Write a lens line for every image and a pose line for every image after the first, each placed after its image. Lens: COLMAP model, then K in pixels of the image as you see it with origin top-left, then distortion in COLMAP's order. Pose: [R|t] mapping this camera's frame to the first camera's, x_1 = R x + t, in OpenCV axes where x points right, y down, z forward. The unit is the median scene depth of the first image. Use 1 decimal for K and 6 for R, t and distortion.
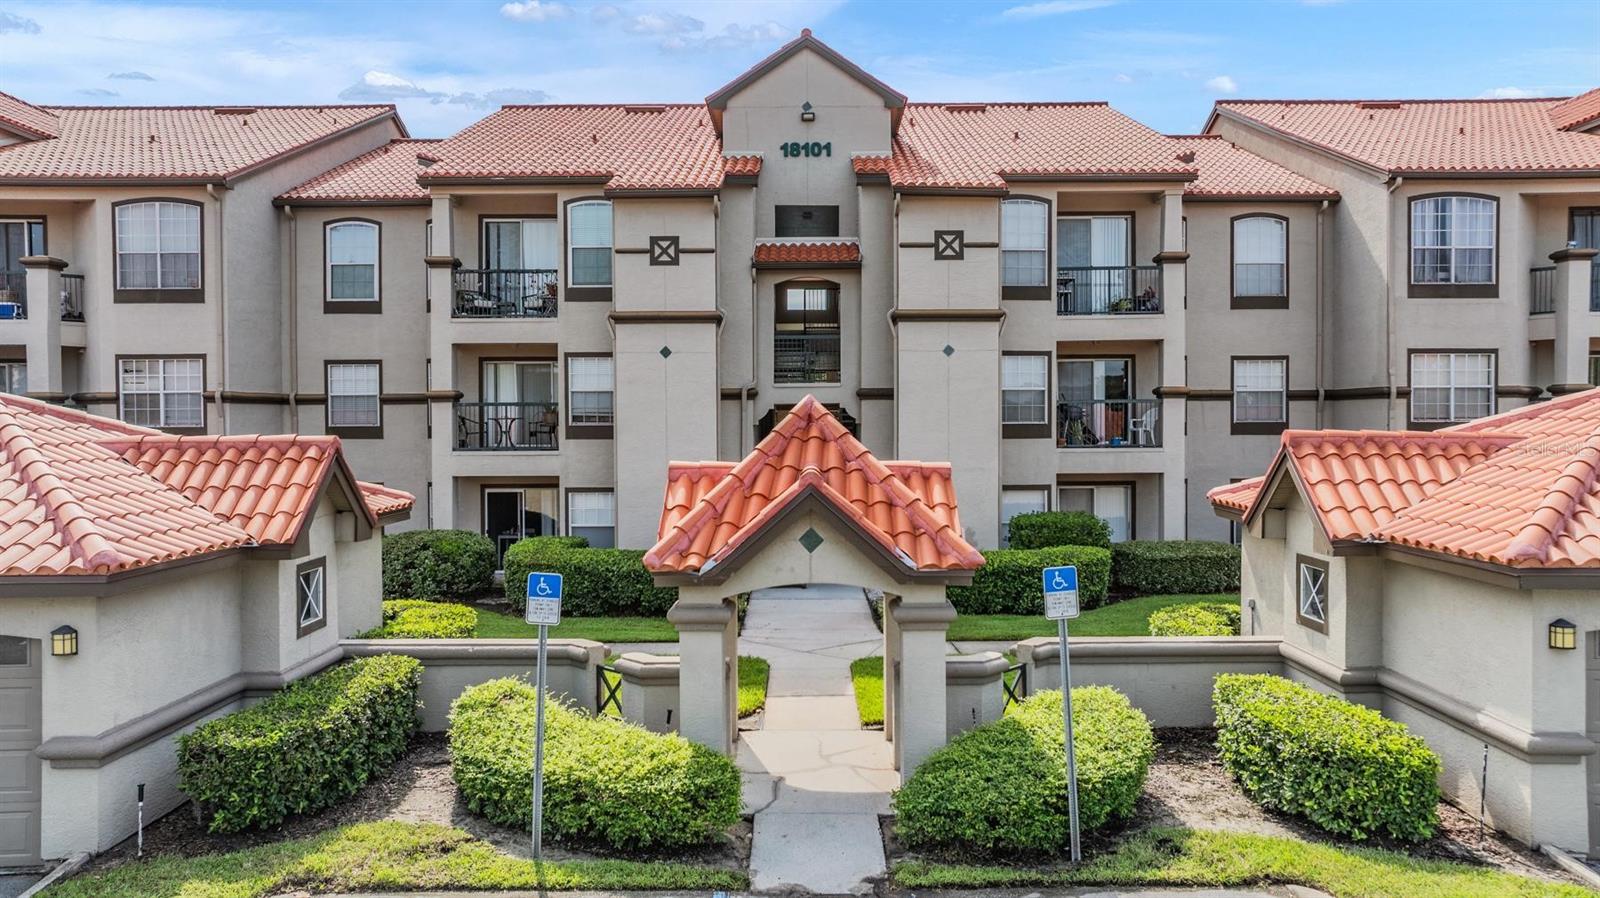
lens RADIAL K [[1121.9, 0, 804.5], [0, 1121.9, 443.6], [0, 0, 1]] dist [-0.021896, 0.016498]
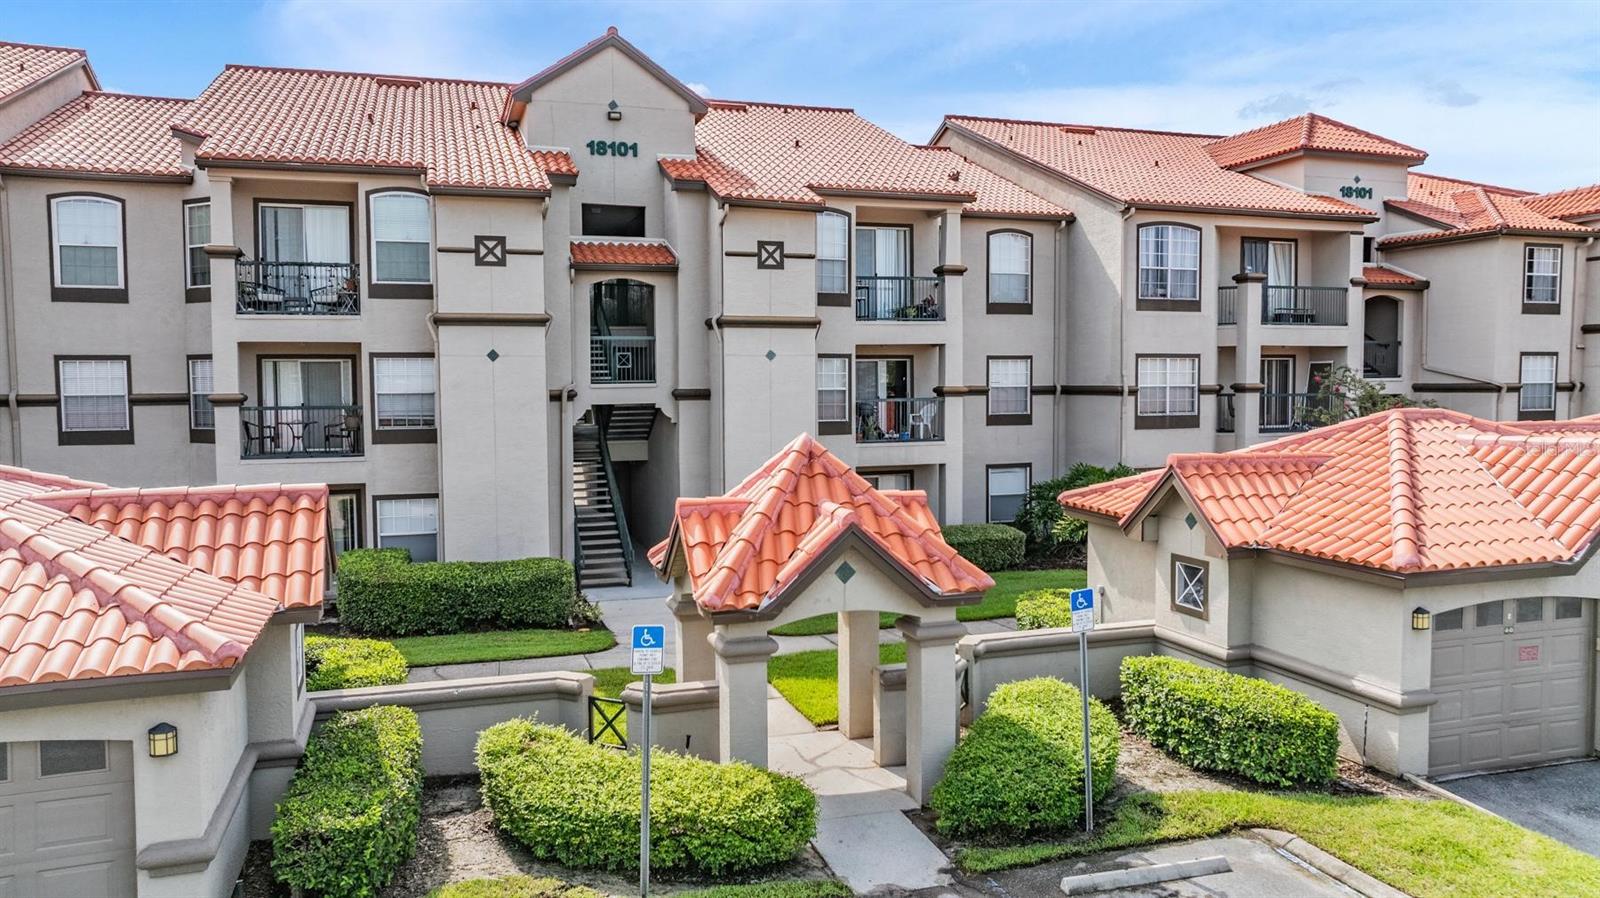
lens RADIAL K [[1121.9, 0, 803.4], [0, 1121.9, 445.4], [0, 0, 1]] dist [-0.021896, 0.016498]
pose [[0.947374, -0.020362, 0.319480, -0.181687], [0.008593, 0.999233, 0.038204, -0.038395], [-0.320013, -0.033449, 0.946823, -0.011667]]
